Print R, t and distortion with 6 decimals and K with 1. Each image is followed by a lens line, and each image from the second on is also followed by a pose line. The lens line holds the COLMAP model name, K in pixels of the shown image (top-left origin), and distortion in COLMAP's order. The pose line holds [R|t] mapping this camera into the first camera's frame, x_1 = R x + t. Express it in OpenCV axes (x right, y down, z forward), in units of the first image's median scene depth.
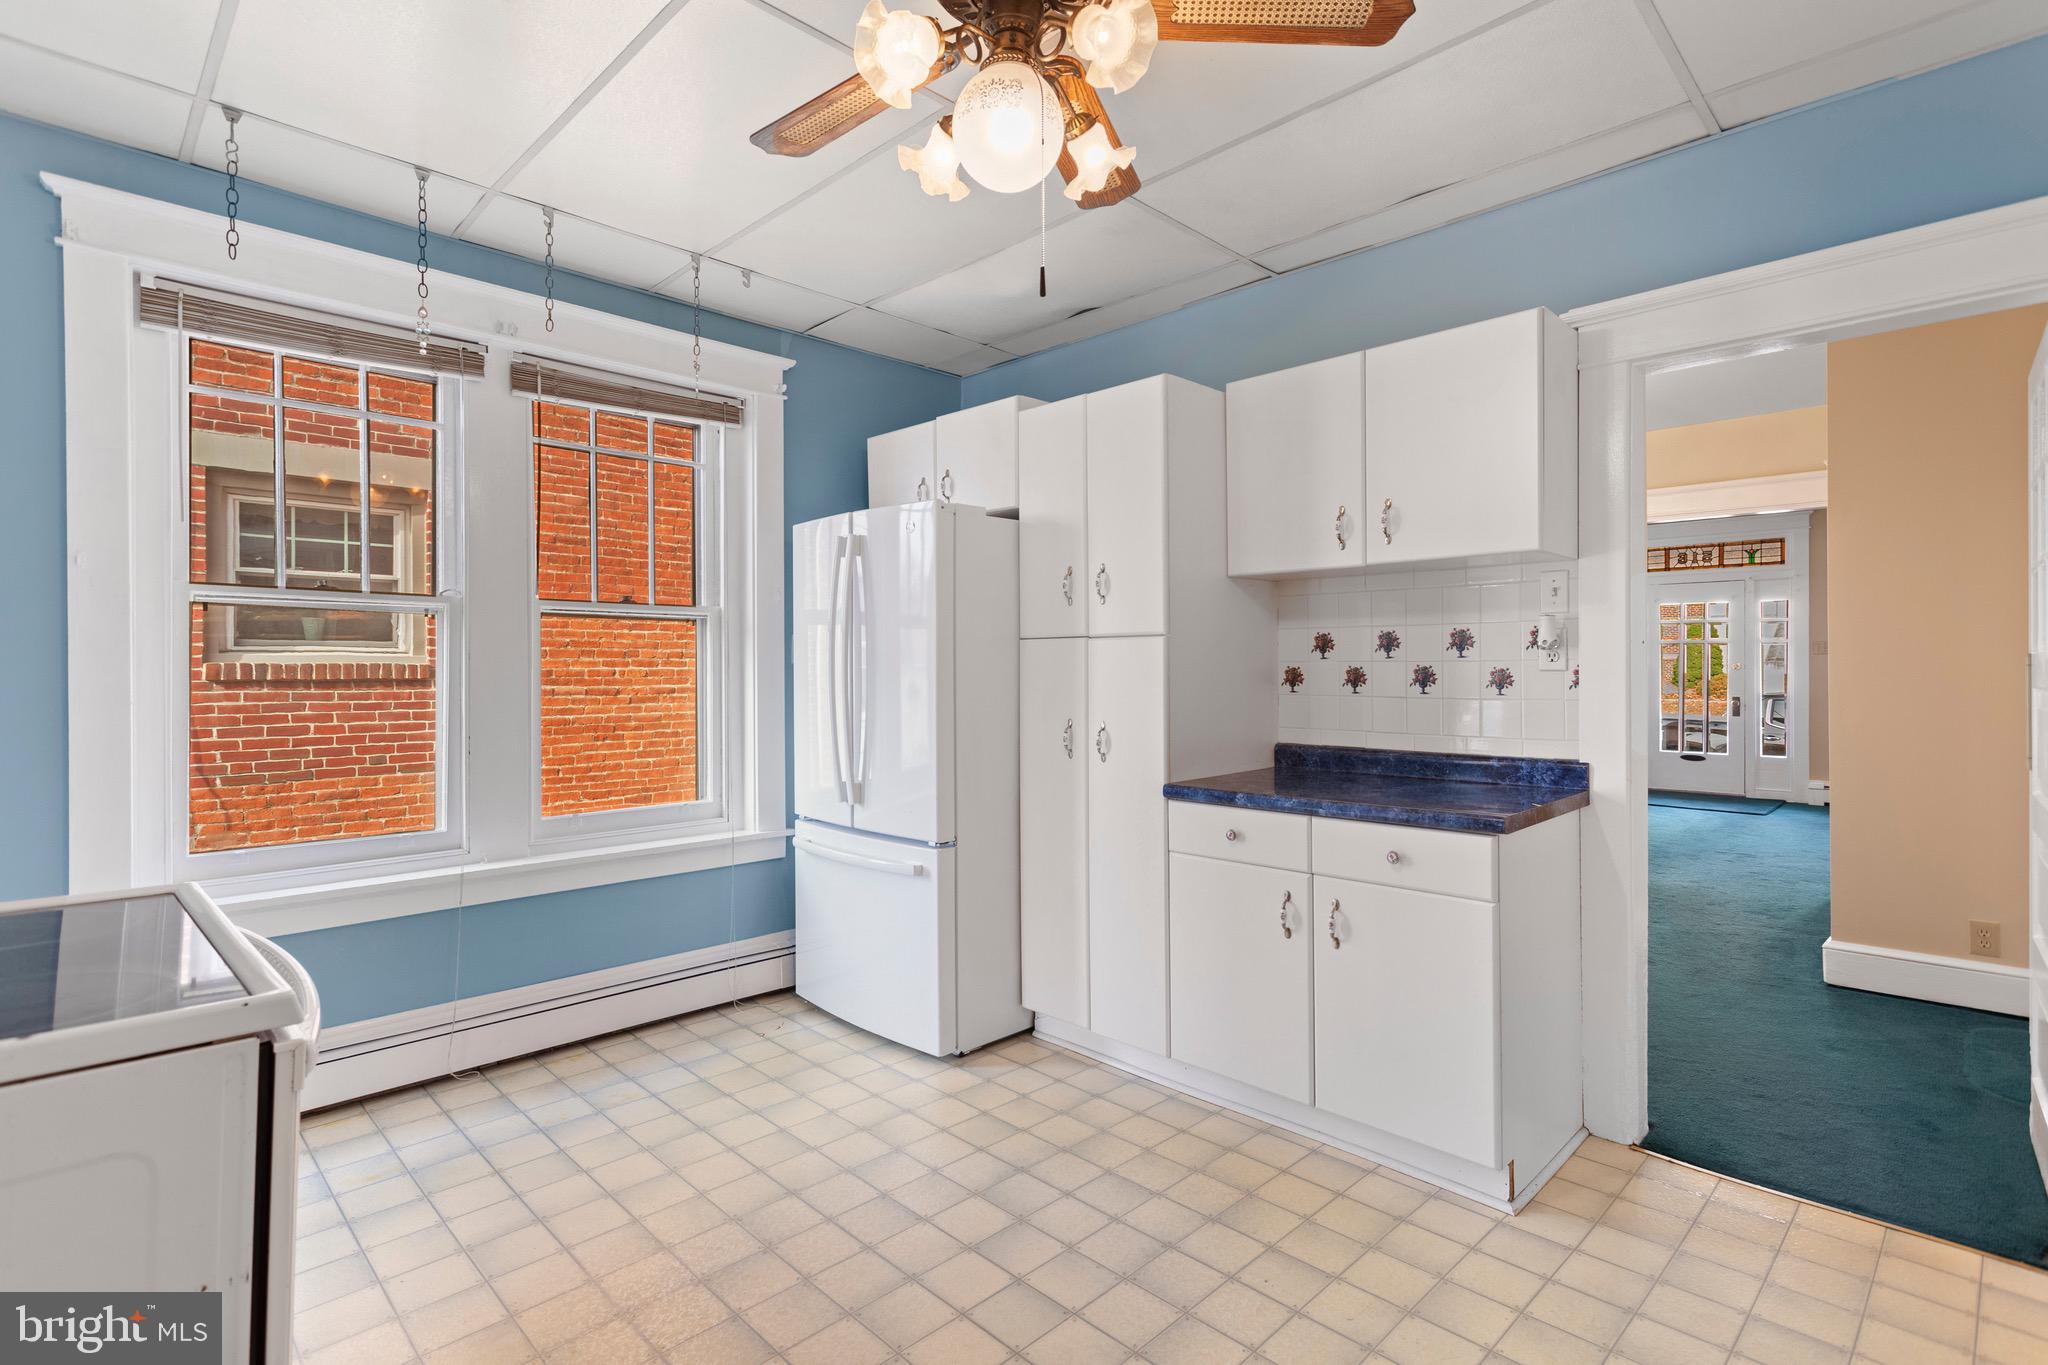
lens RADIAL K [[984.2, 0, 998.2], [0, 984.2, 672.2], [0, 0, 1]] dist [0.000776, 0.000062]
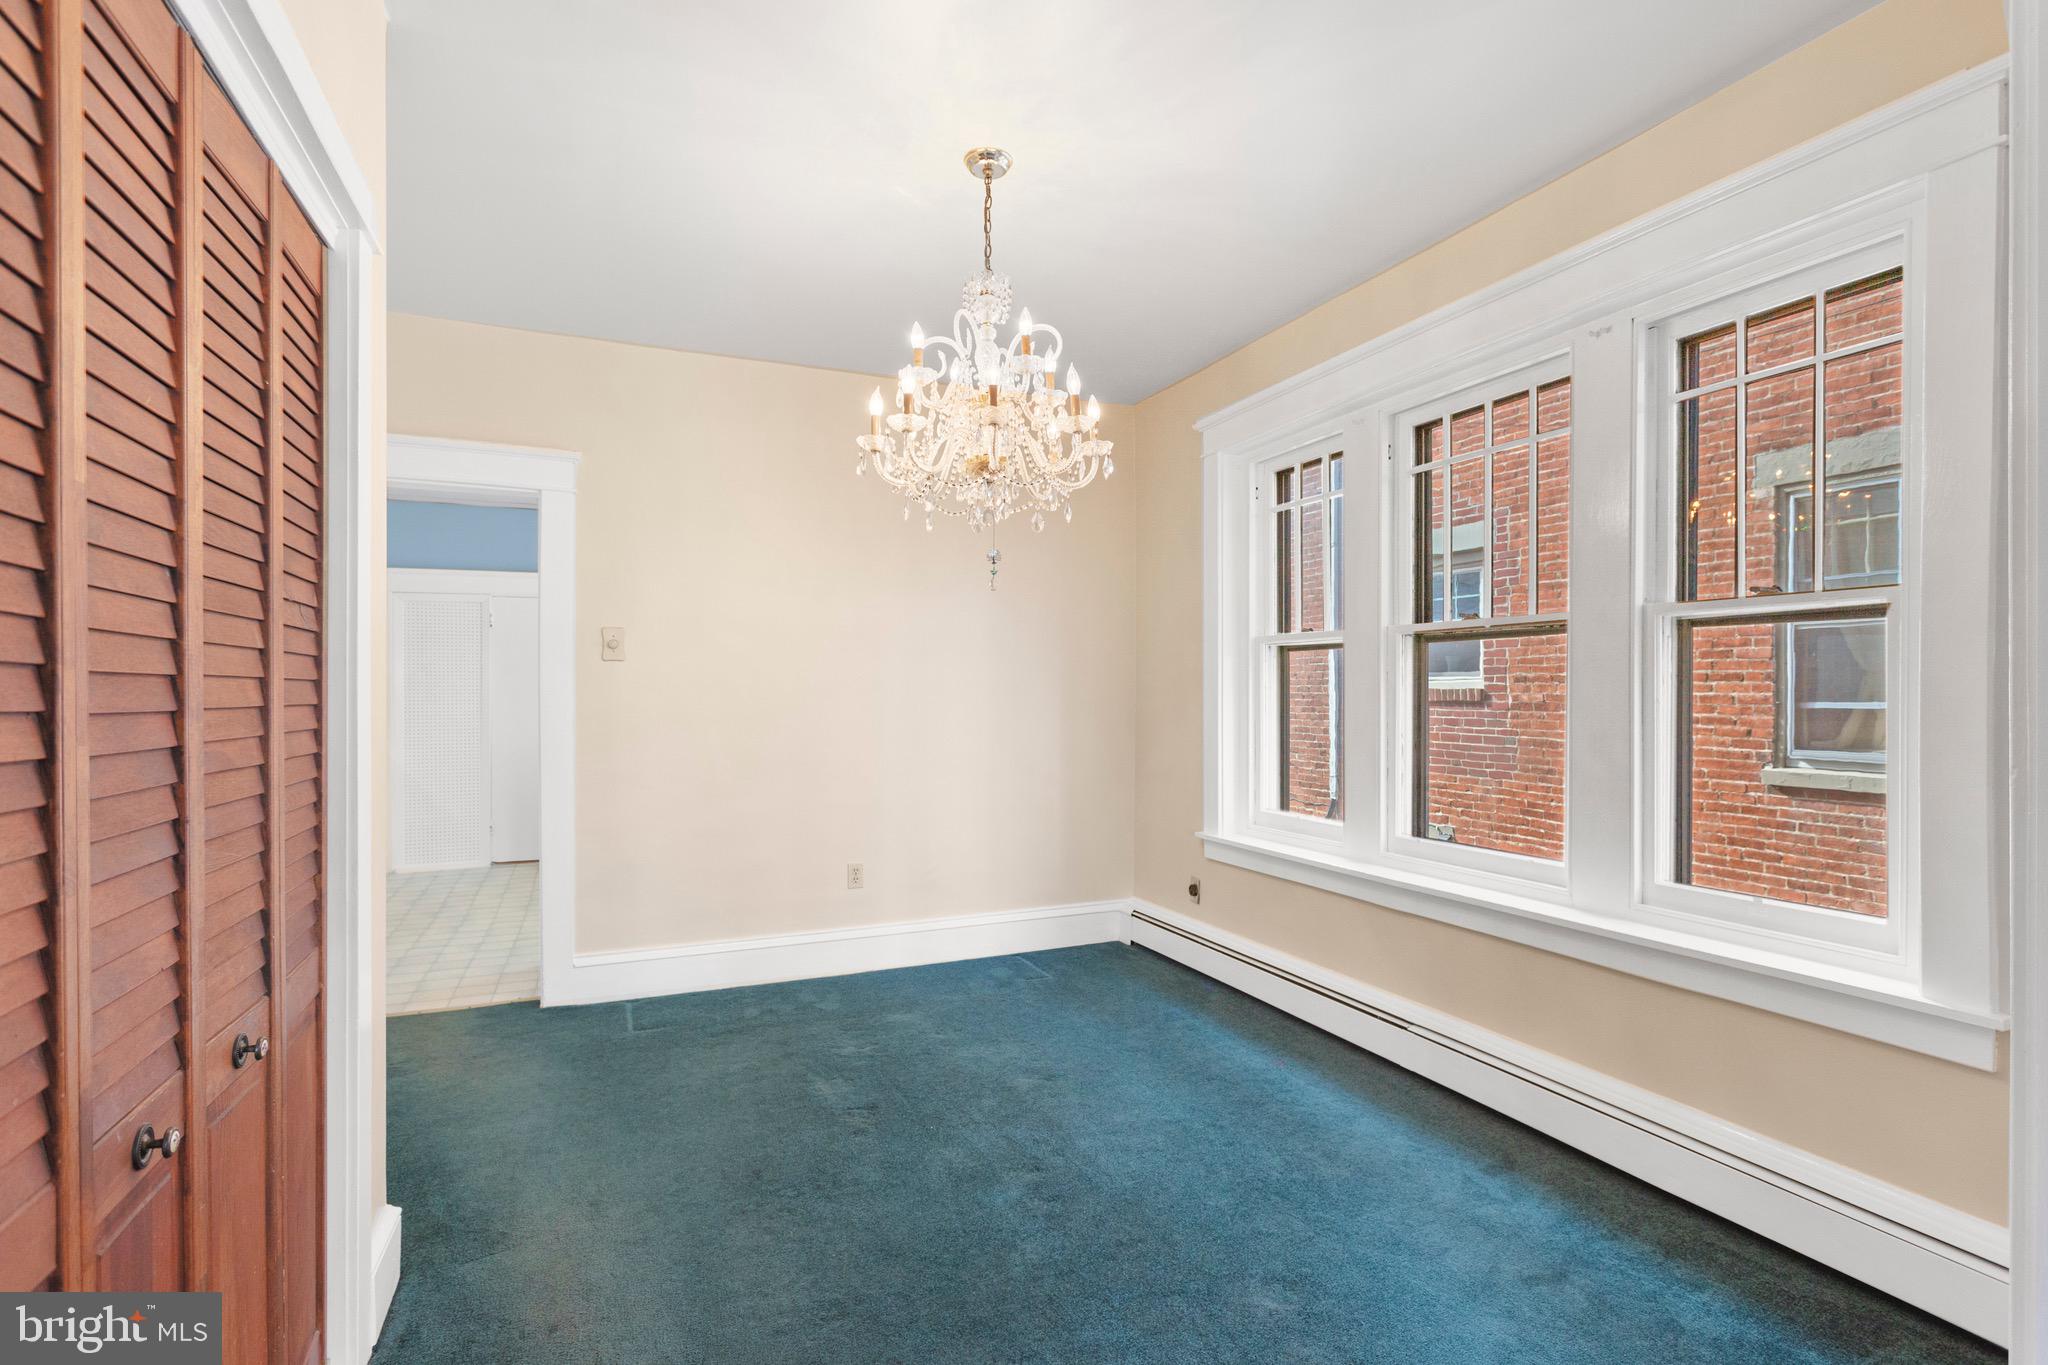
lens RADIAL K [[923.2, 0, 1024.0], [0, 923.2, 682.5], [0, 0, 1]] dist [0.000007, 0.000067]
pose [[-0.343793, -0.010743, -0.938984, 0.407558], [-0.002973, 0.999942, -0.010352, -0.001154], [0.939041, -0.000767, -0.343805, 0.513438]]
